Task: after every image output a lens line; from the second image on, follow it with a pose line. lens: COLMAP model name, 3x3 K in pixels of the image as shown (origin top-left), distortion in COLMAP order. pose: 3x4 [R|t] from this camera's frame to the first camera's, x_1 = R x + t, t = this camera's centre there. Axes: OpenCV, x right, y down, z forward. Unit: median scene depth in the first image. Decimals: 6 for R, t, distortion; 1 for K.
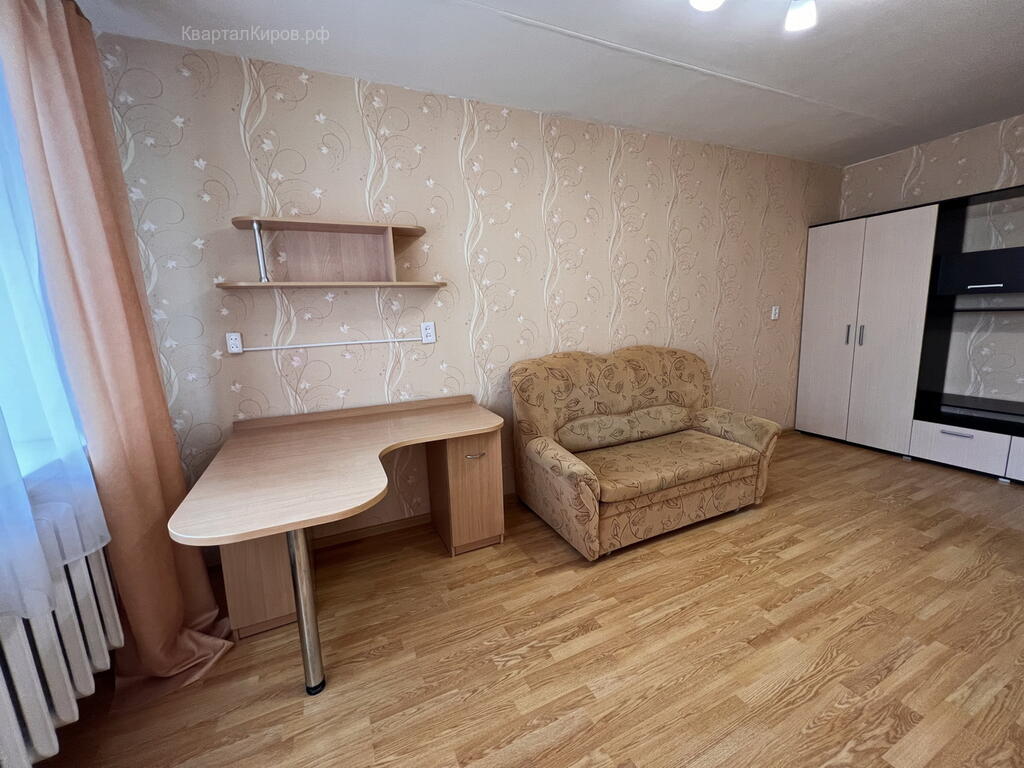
lens RADIAL K [[410.0, 0, 510.1], [0, 410.0, 384.8], [0, 0, 1]] dist [-0.000687, 0.000153]
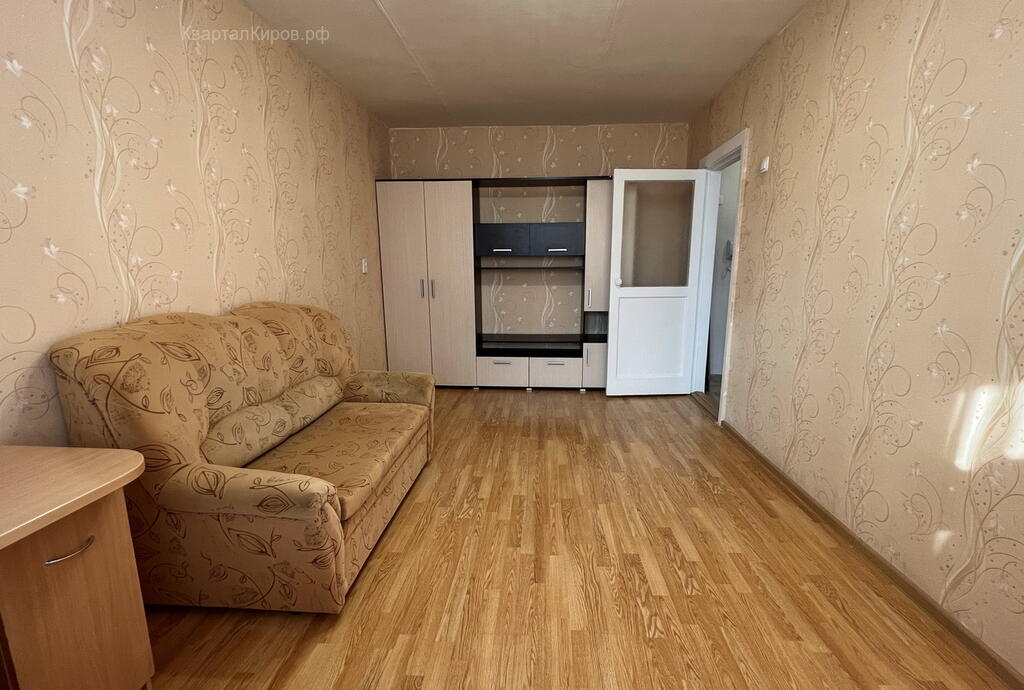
lens RADIAL K [[464.7, 0, 518.2], [0, 464.7, 364.9], [0, 0, 1]] dist [-0.001226, -0.000036]
pose [[0.472614, -0.145290, 0.869211, -0.237864], [0.131243, 0.986921, 0.093606, -0.007066], [-0.871442, 0.069838, 0.485501, 0.297387]]
